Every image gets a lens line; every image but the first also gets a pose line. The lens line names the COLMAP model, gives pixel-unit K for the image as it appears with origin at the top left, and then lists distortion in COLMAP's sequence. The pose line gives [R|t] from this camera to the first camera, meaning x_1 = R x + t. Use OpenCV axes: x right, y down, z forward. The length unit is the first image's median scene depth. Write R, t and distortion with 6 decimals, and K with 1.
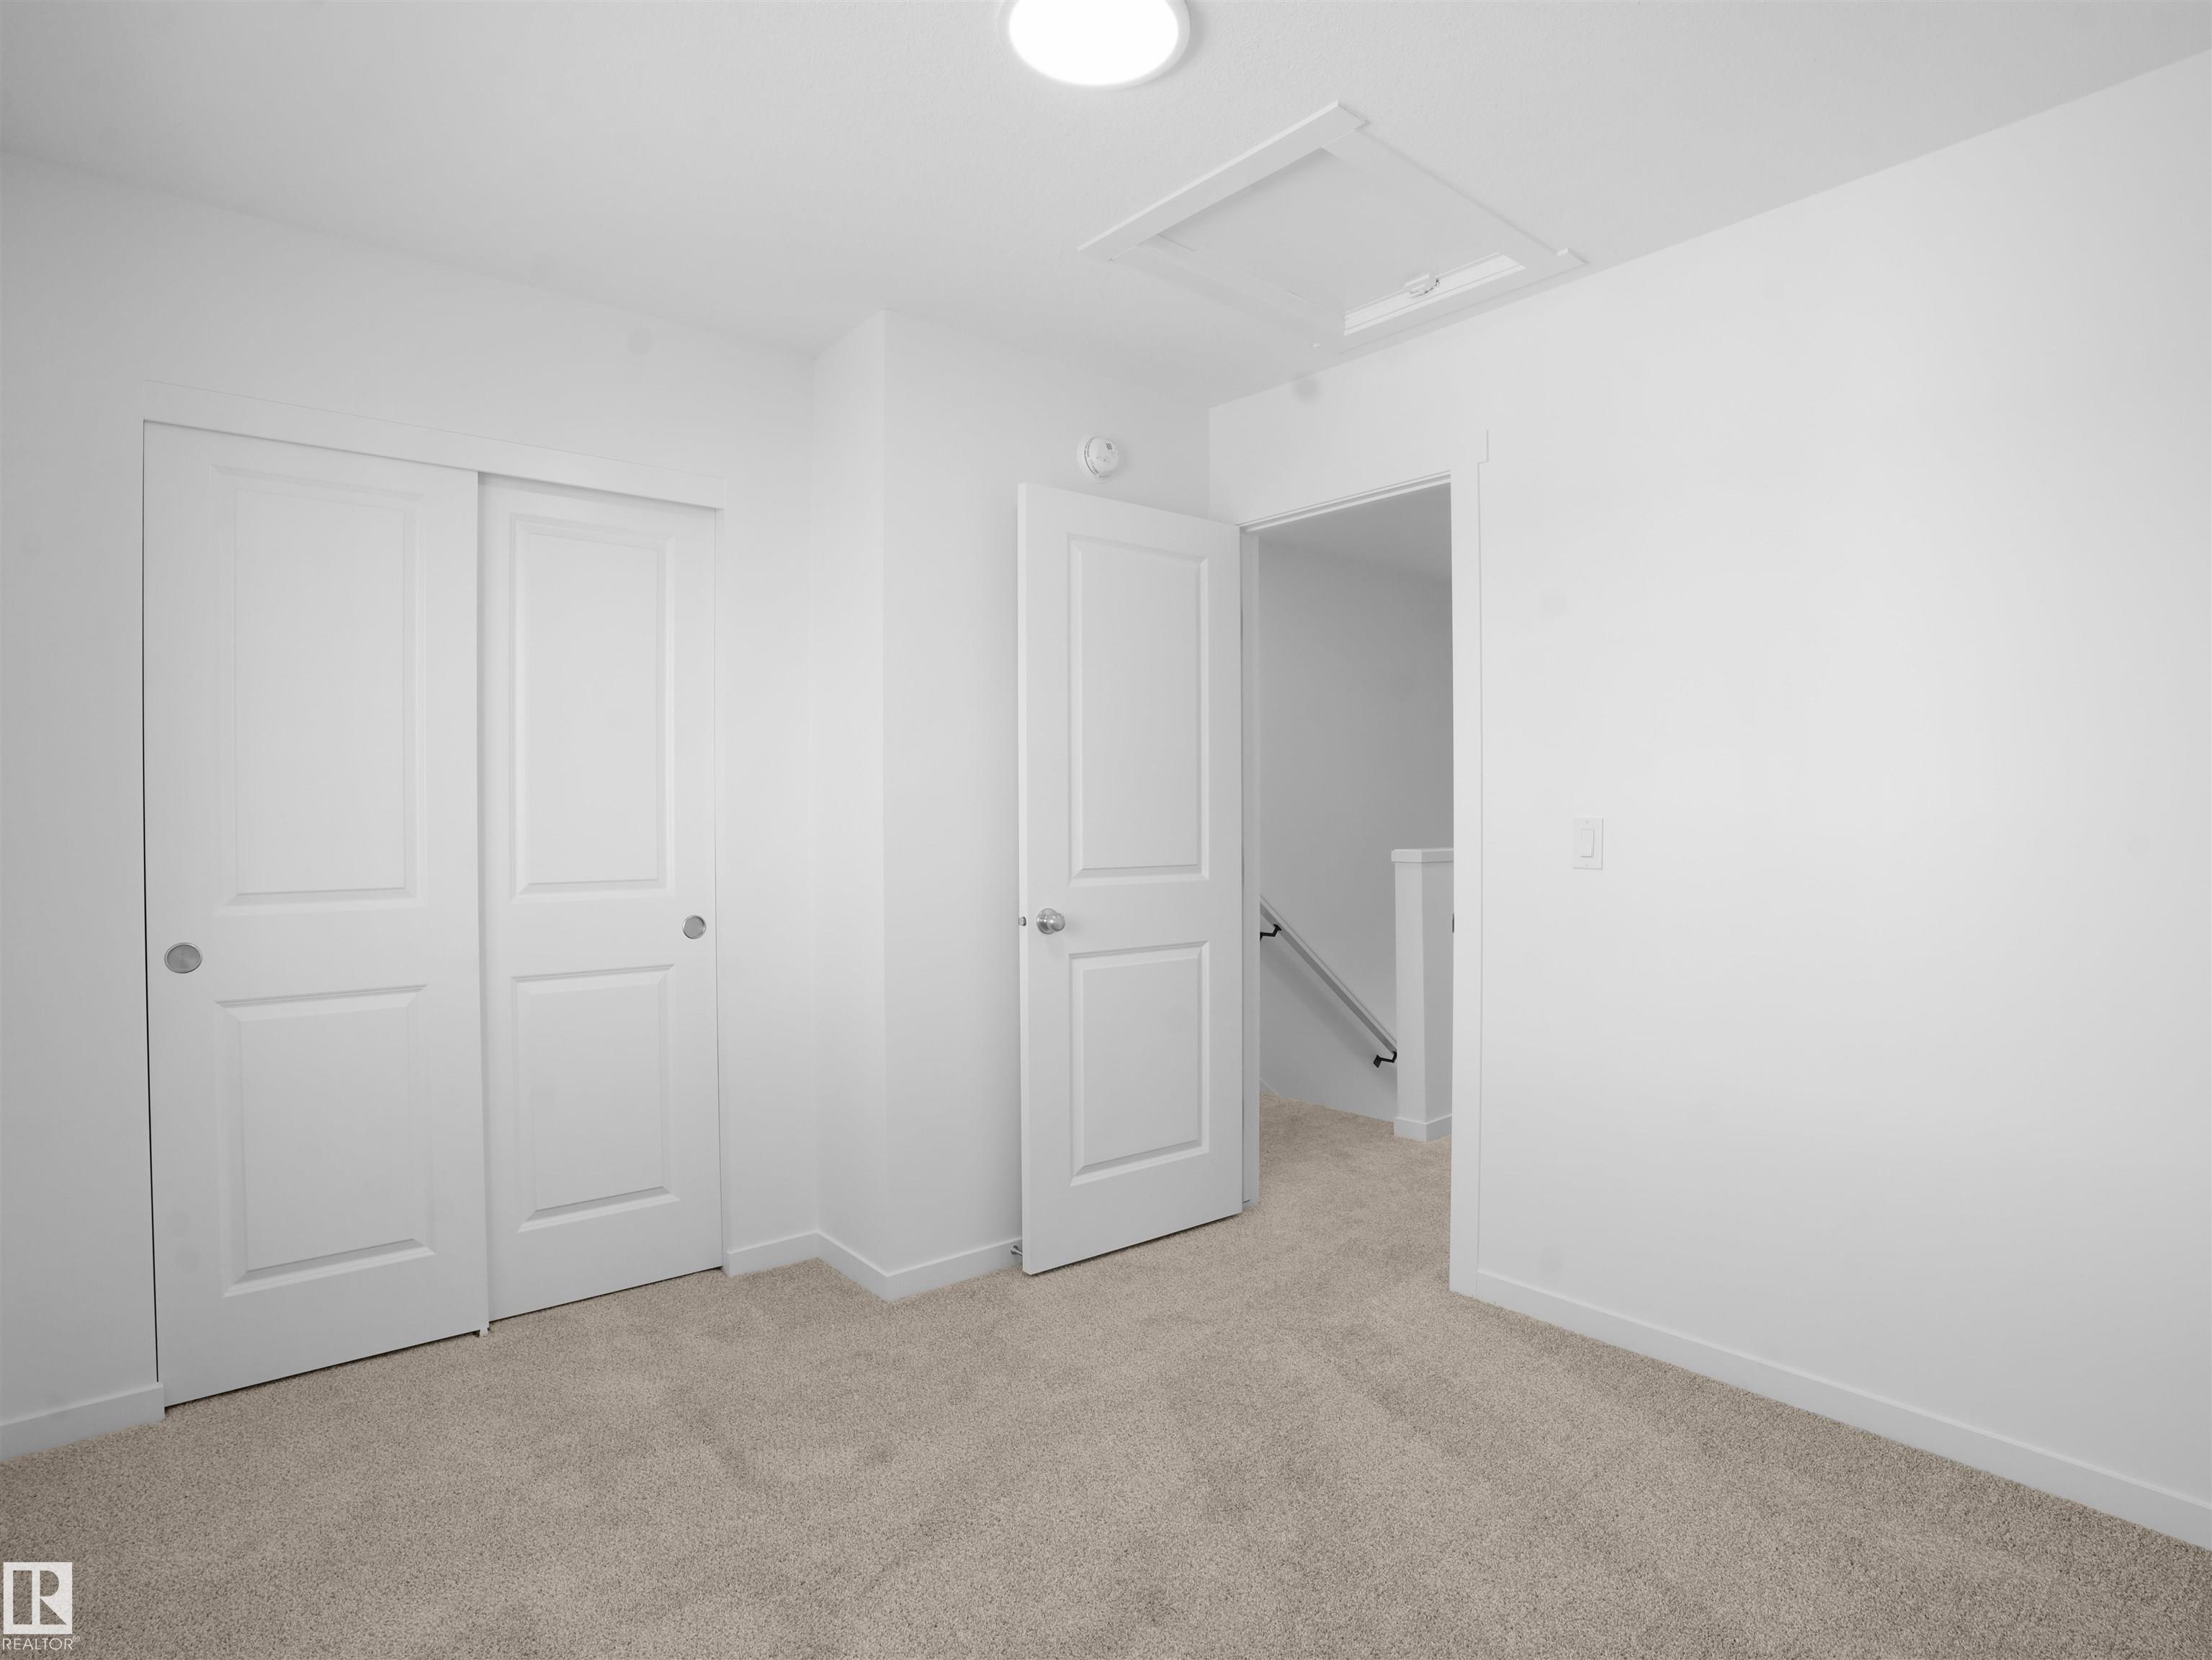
lens RADIAL K [[1152.9, 0, 1105.0], [0, 1152.9, 826.7], [0, 0, 1]] dist [0.000199, 0.000127]
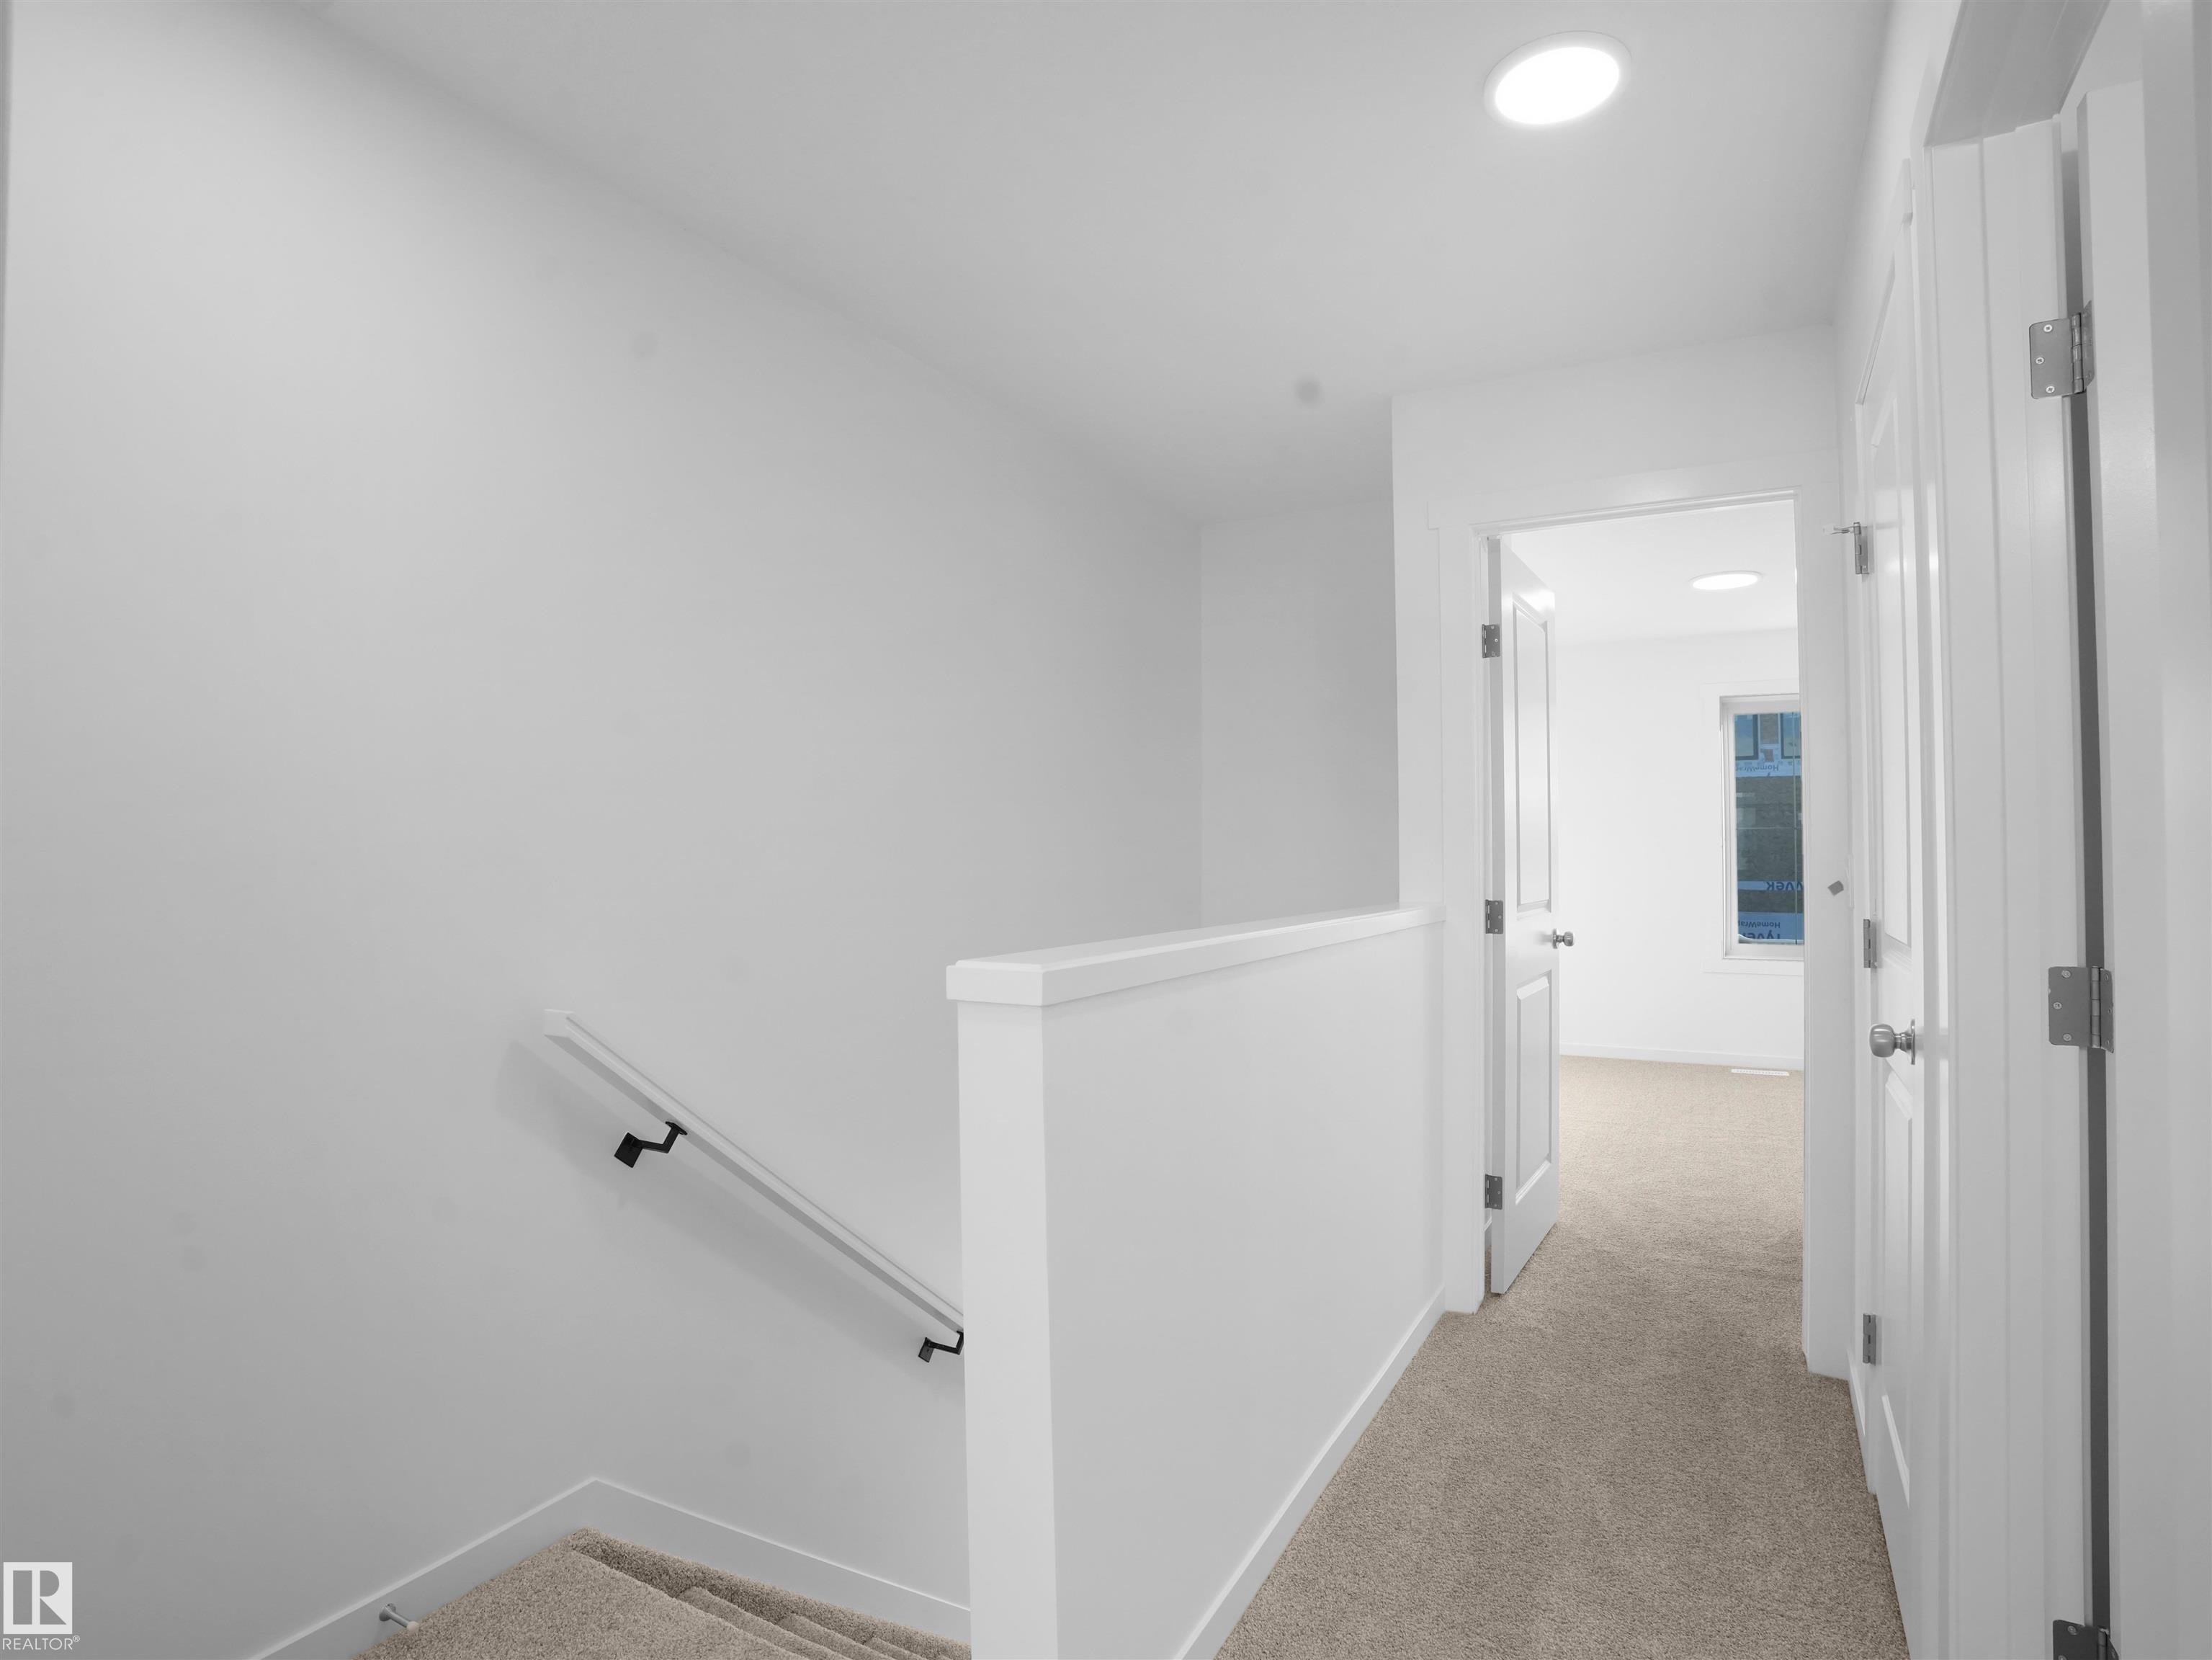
lens RADIAL K [[1152.9, 0, 1104.6], [0, 1152.9, 834.4], [0, 0, 1]] dist [0.000199, 0.000127]
pose [[0.932958, 0.004474, 0.359957, 0.143755], [0.003672, 0.999752, -0.021944, -0.005964], [-0.359966, 0.021794, 0.932711, 0.566150]]
